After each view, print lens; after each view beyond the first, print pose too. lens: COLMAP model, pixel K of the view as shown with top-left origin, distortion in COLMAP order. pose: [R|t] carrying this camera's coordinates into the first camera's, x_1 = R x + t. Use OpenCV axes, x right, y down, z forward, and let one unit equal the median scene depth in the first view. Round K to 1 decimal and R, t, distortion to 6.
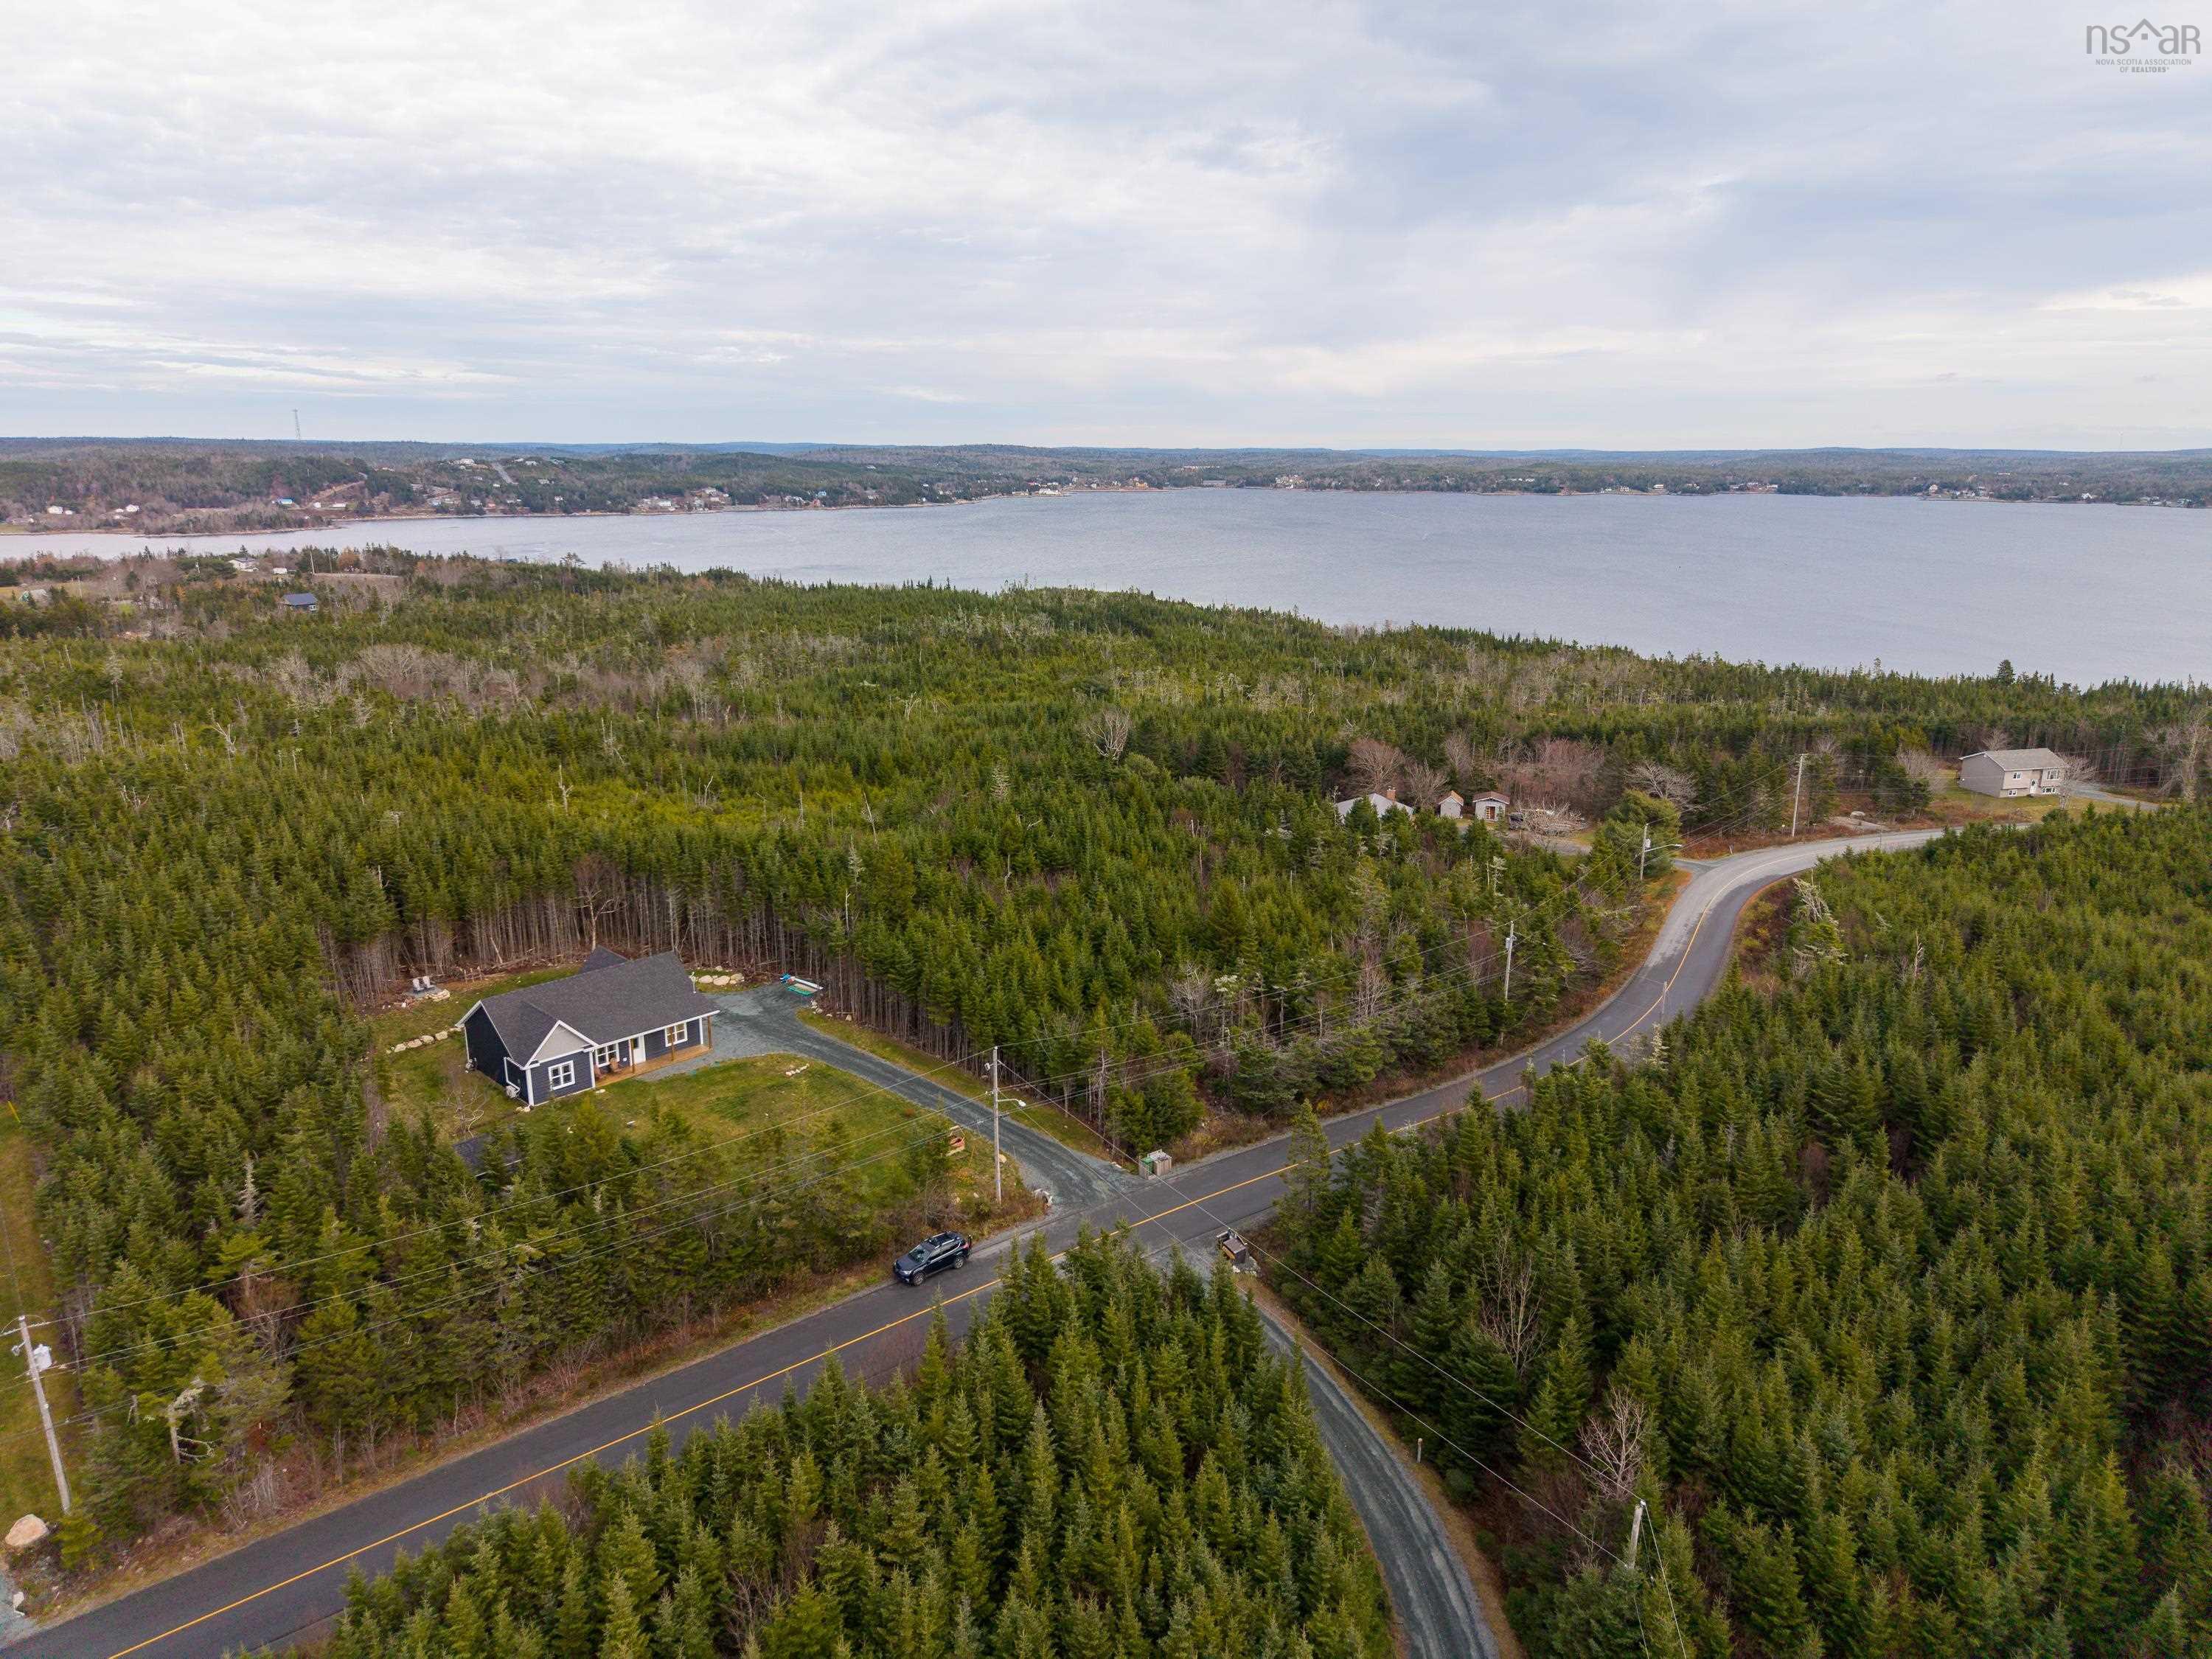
lens RADIAL K [[1489.5, 0, 1106.1], [0, 1489.5, 834.4], [0, 0, 1]] dist [0.034360, -0.039642]
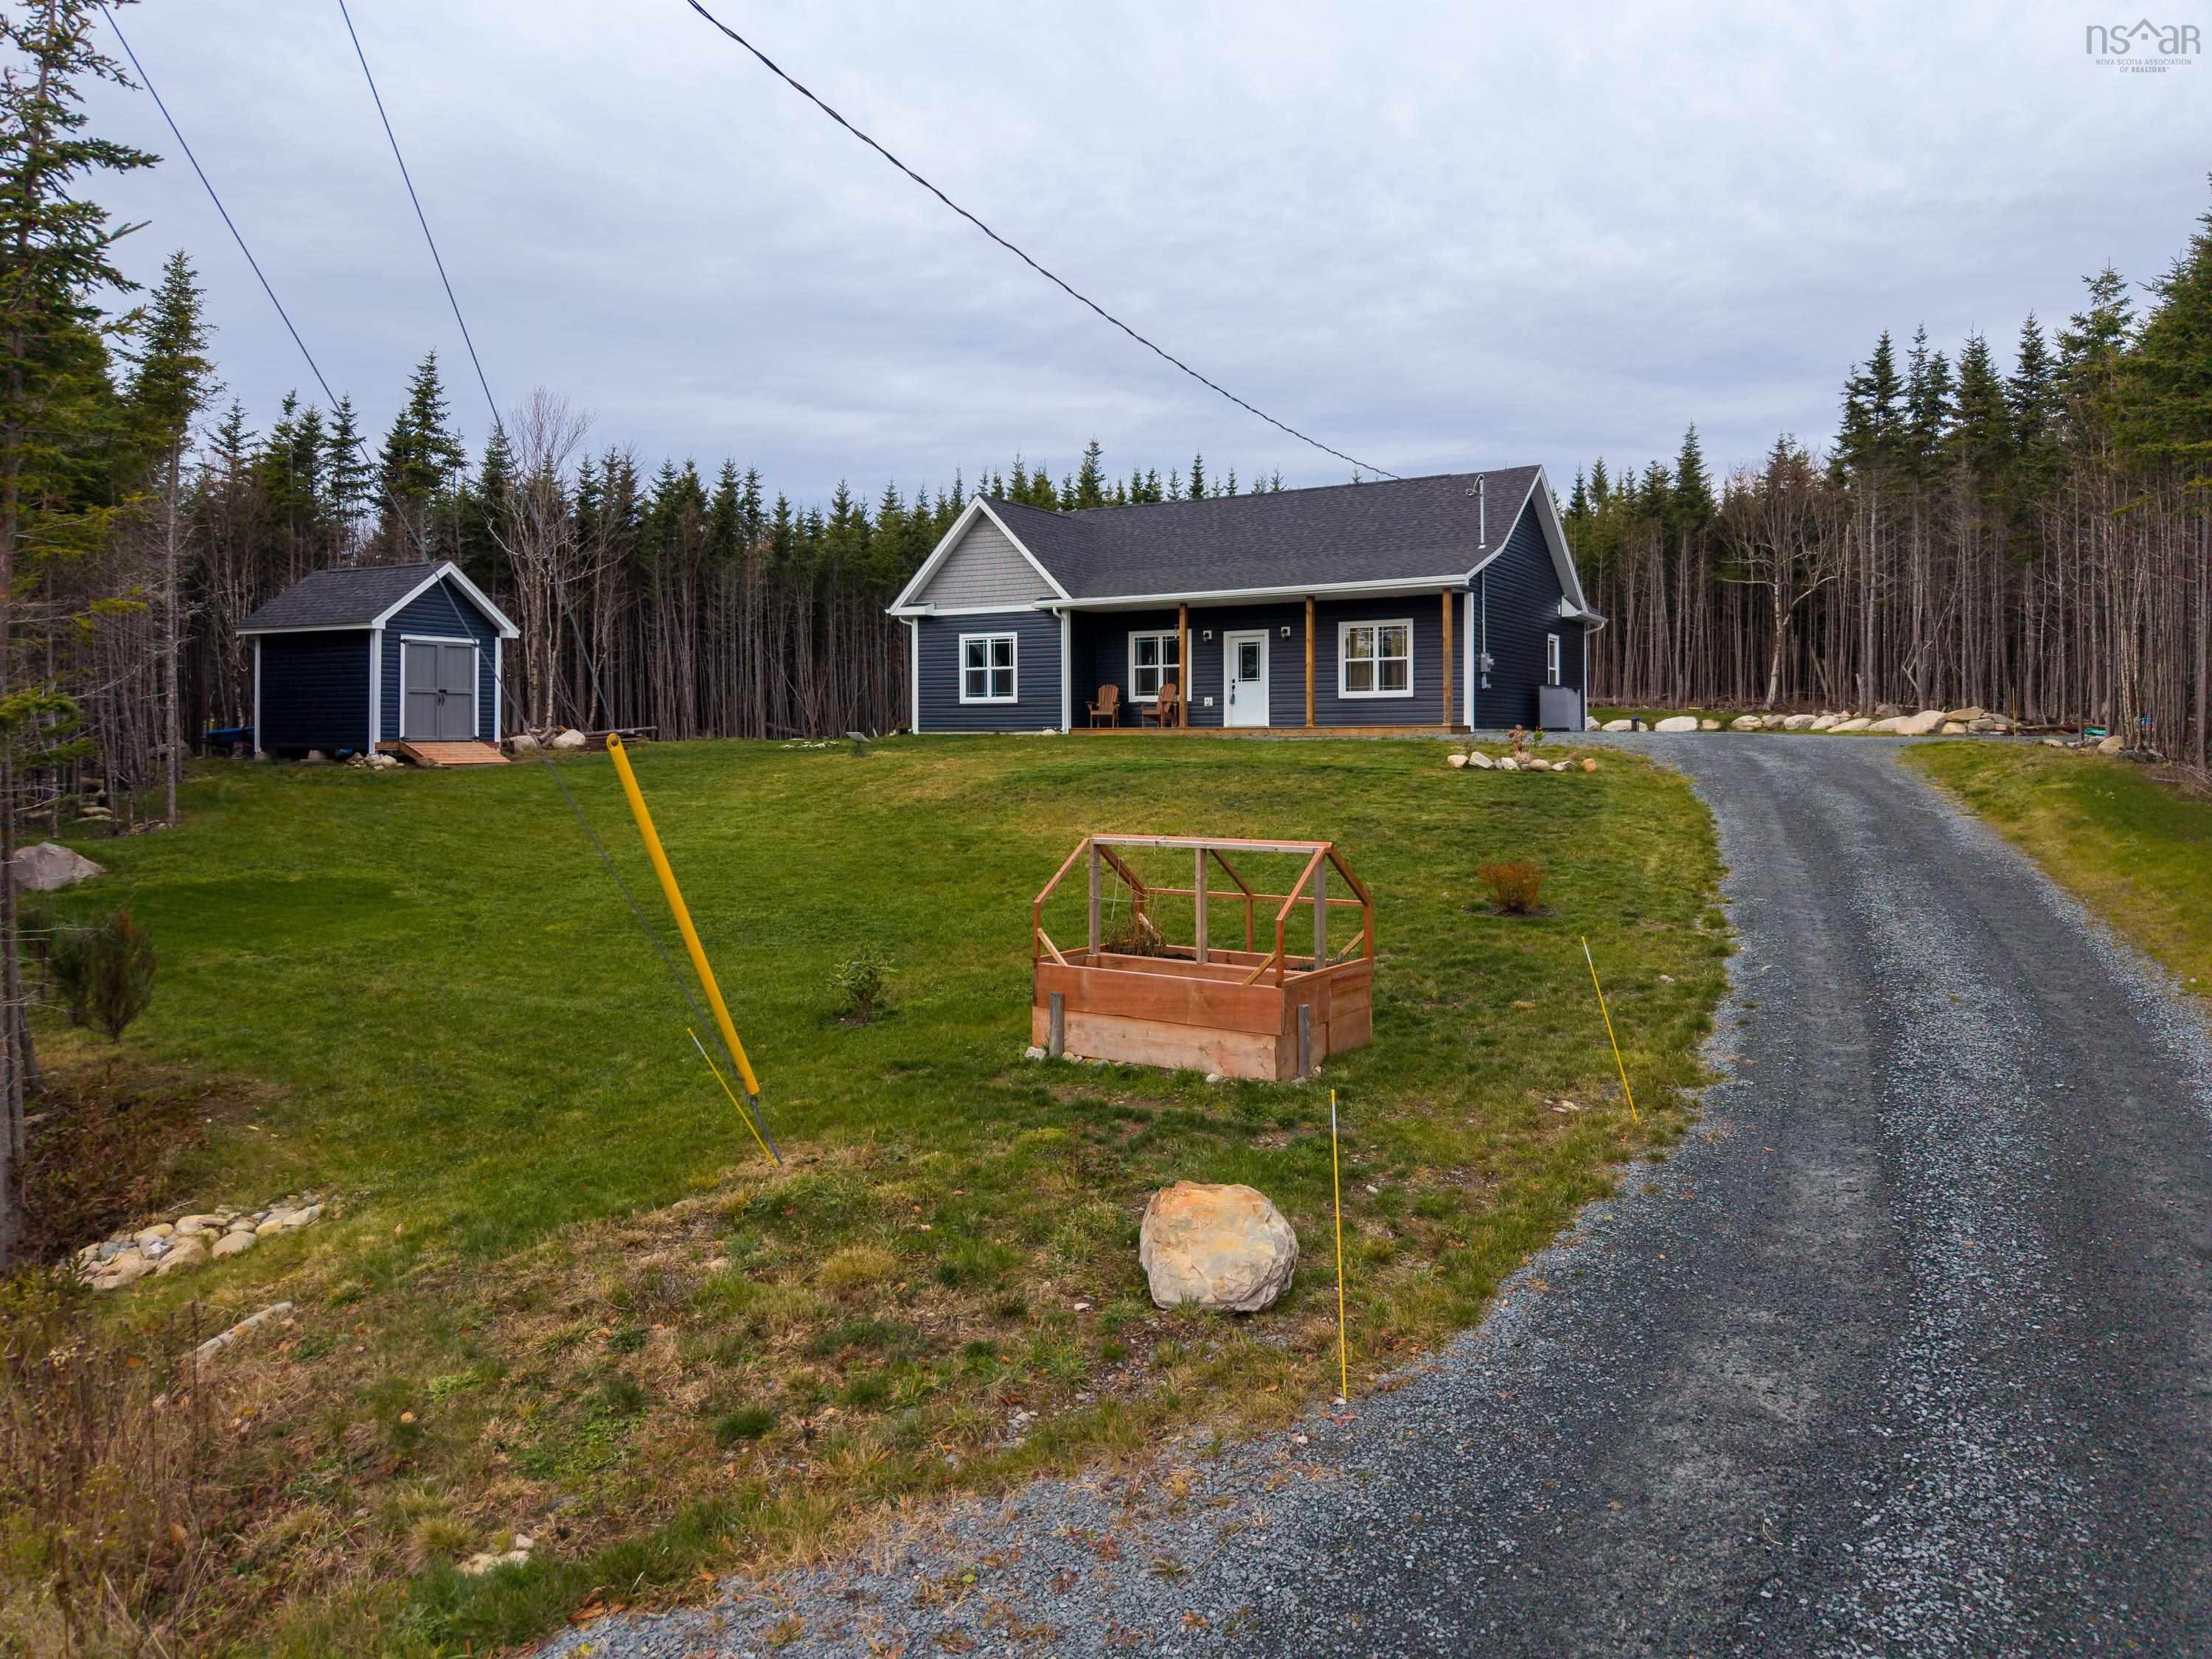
lens RADIAL K [[1516.6, 0, 1126.0], [0, 1516.6, 751.7], [0, 0, 1]] dist [0.127335, -0.278612]
pose [[0.266933, 0.001624, -0.963714, -0.004717], [-0.239759, 0.968669, -0.064777, 0.184021], [0.933414, 0.248350, 0.258960, 0.884577]]
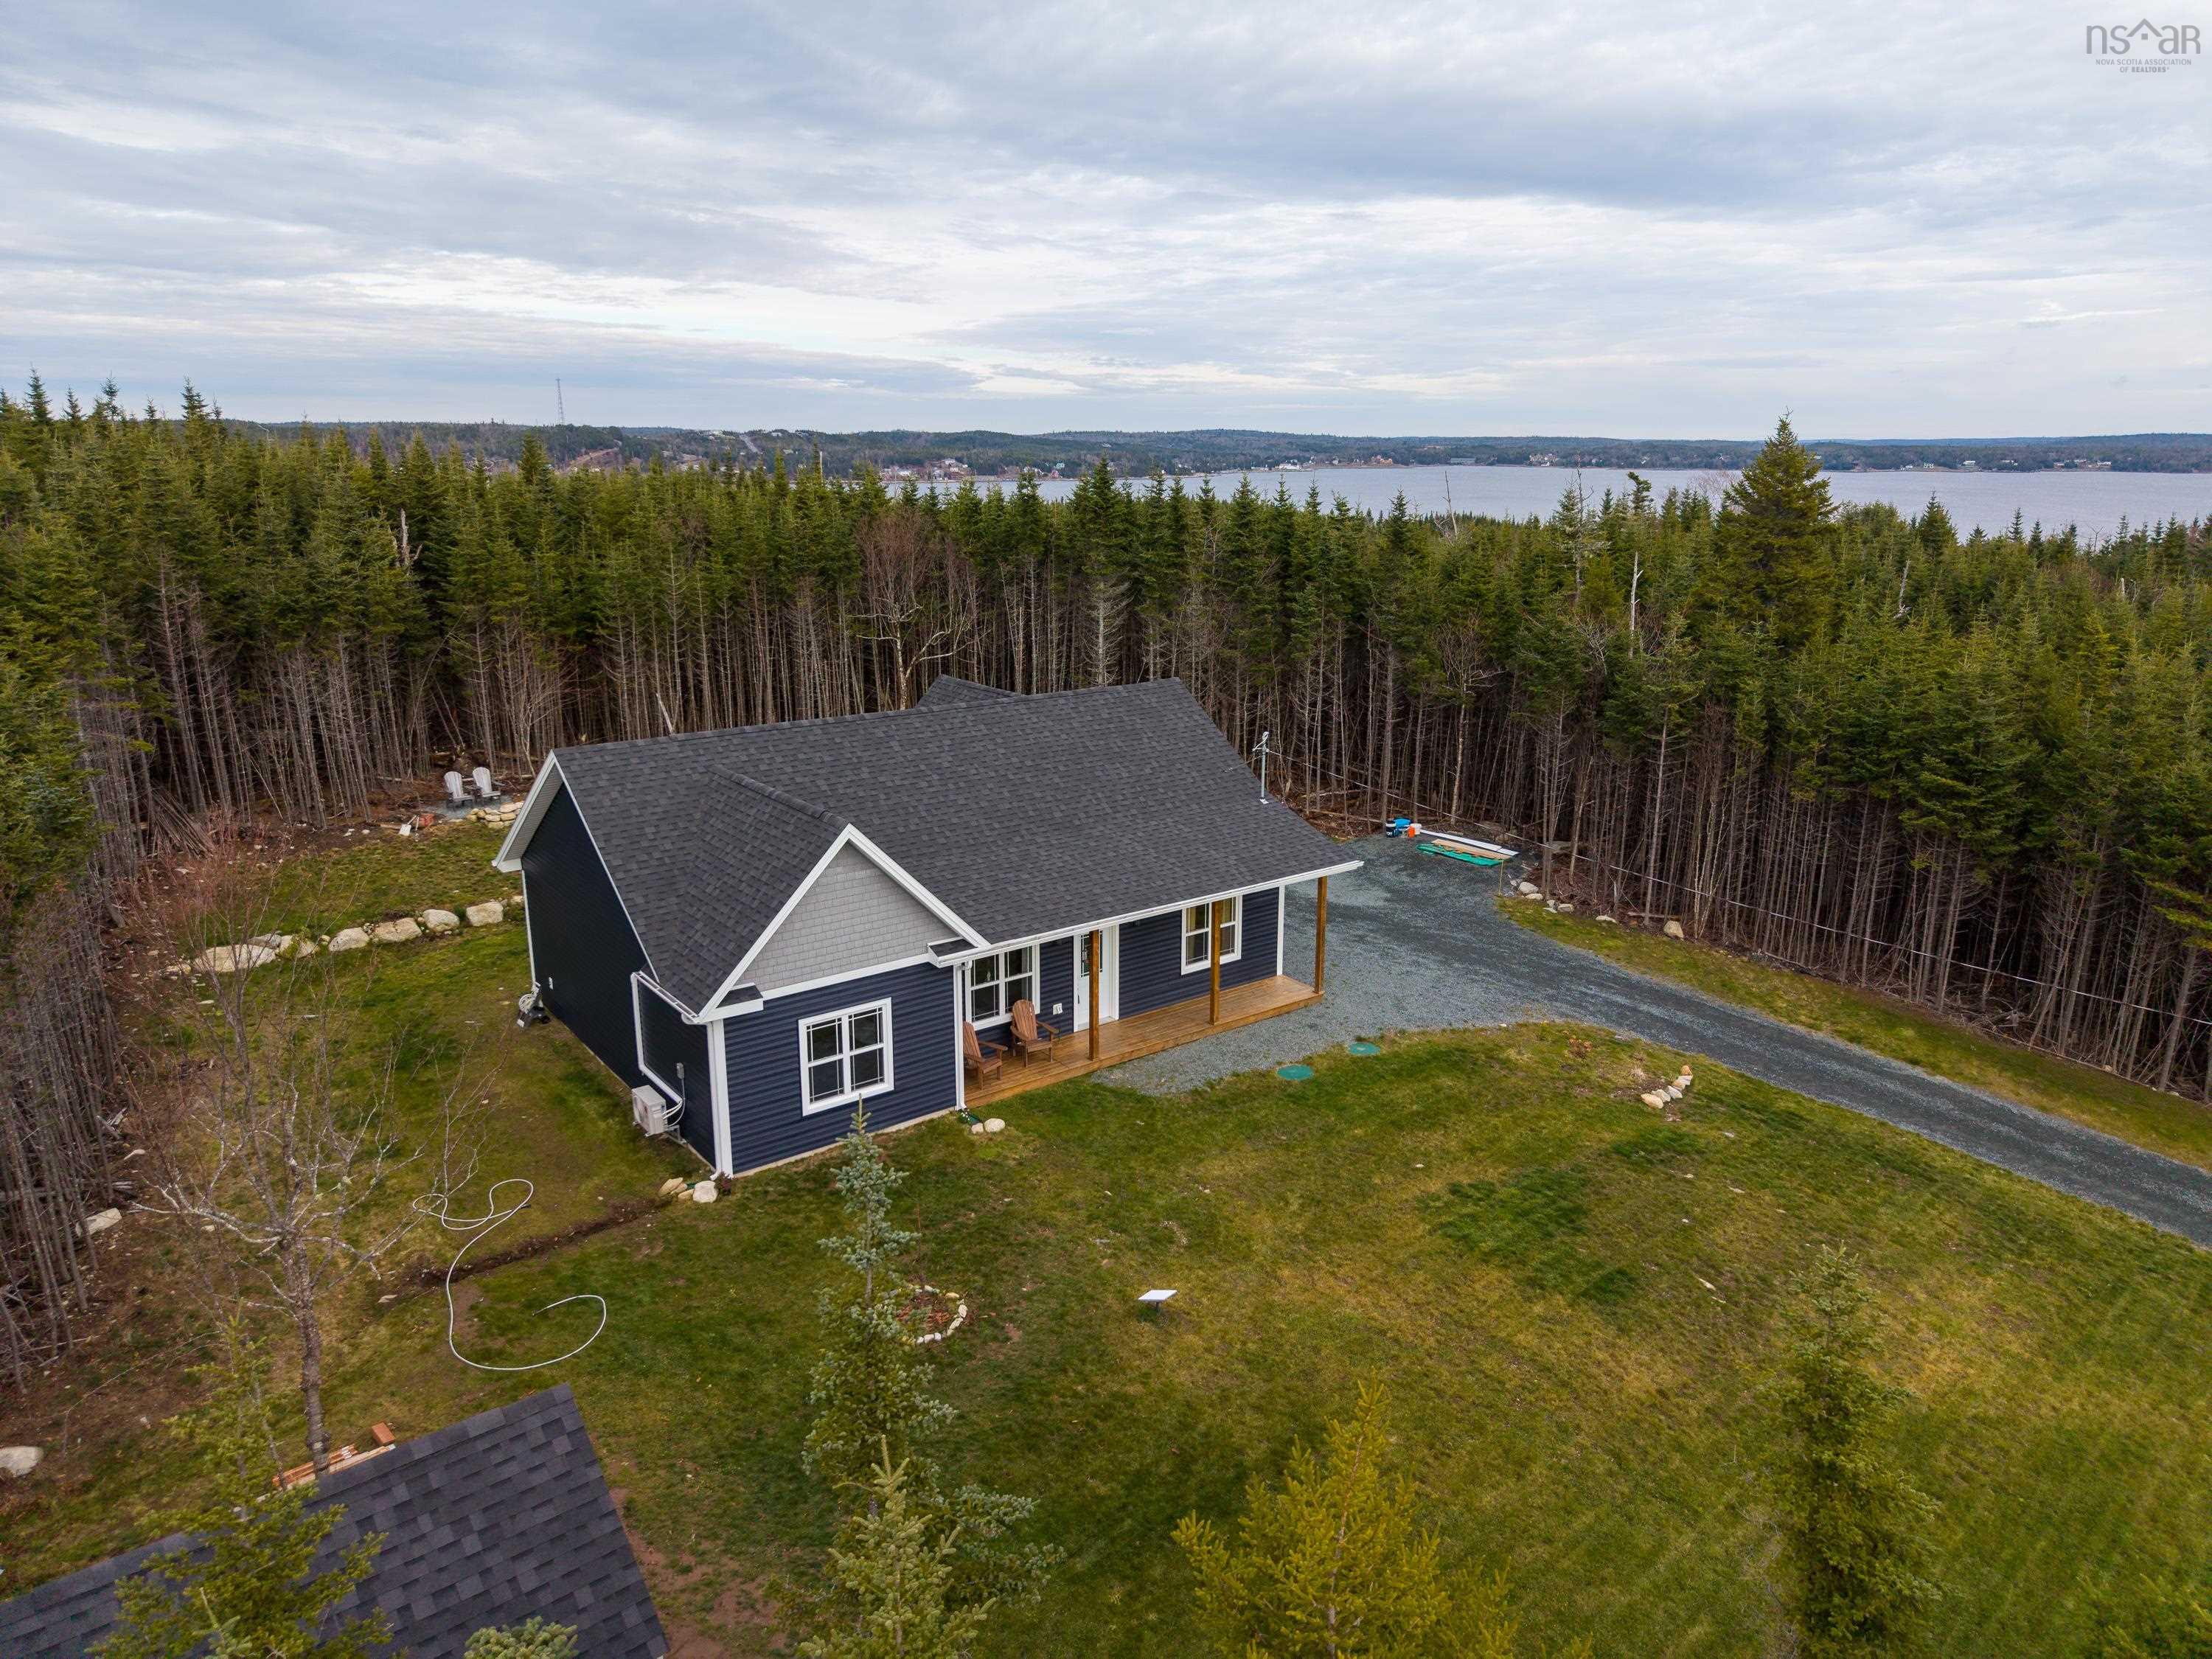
lens RADIAL K [[1489.5, 0, 1106.1], [0, 1489.5, 834.4], [0, 0, 1]] dist [0.034360, -0.039642]
pose [[0.989347, 0.036651, -0.140890, -0.270024], [-0.036162, 0.999328, 0.006034, 0.113812], [0.141016, -0.000875, 0.990007, 0.714350]]
